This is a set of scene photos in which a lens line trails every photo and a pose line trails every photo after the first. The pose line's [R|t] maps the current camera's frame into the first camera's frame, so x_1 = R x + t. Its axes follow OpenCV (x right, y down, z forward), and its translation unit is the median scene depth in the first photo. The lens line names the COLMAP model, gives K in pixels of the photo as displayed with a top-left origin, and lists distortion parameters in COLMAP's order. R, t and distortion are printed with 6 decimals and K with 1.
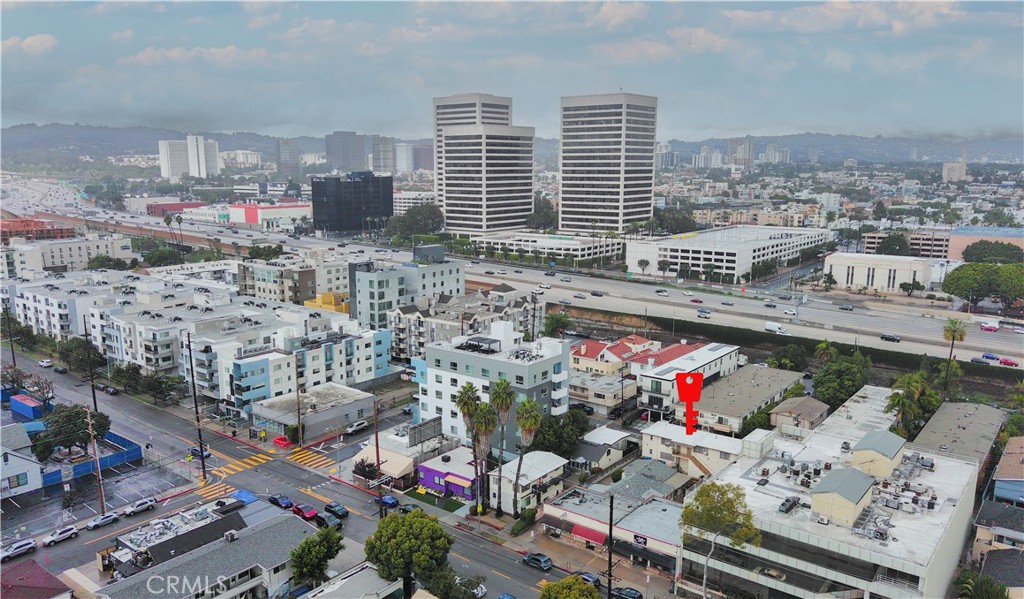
lens RADIAL K [[757.7, 0, 512.6], [0, 757.7, 301.2], [0, 0, 1]] dist [0.008632, 0.003548]
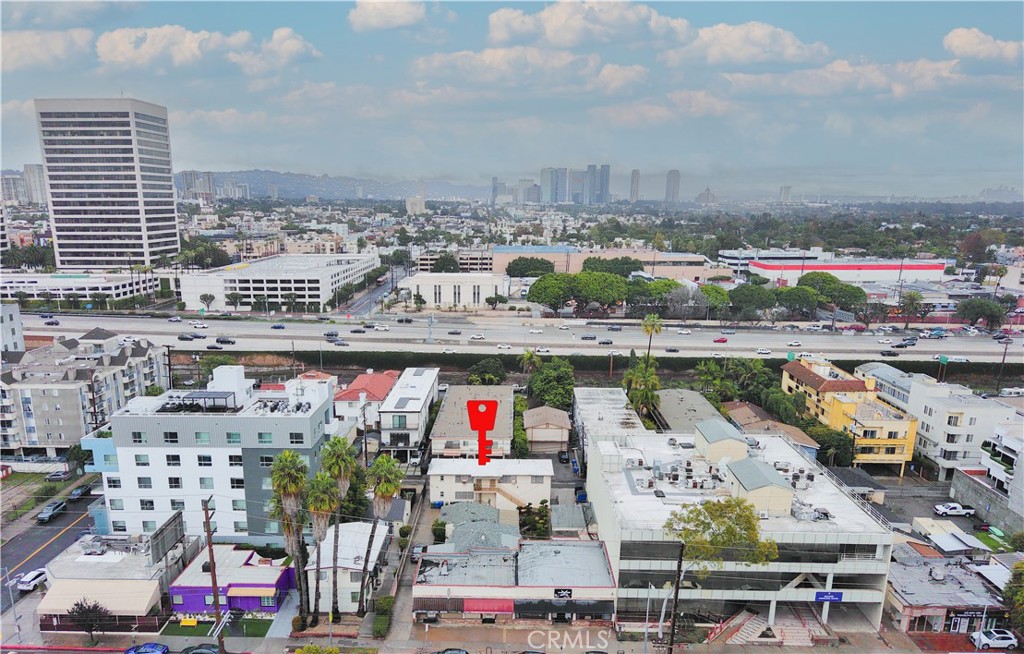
lens RADIAL K [[759.6, 0, 487.9], [0, 759.6, 395.1], [0, 0, 1]] dist [0.035187, -0.025092]
pose [[0.805085, -0.139618, 0.576493, -0.101232], [0.097487, 0.989832, 0.103580, 0.001000], [-0.585093, -0.027190, 0.810510, 0.107152]]
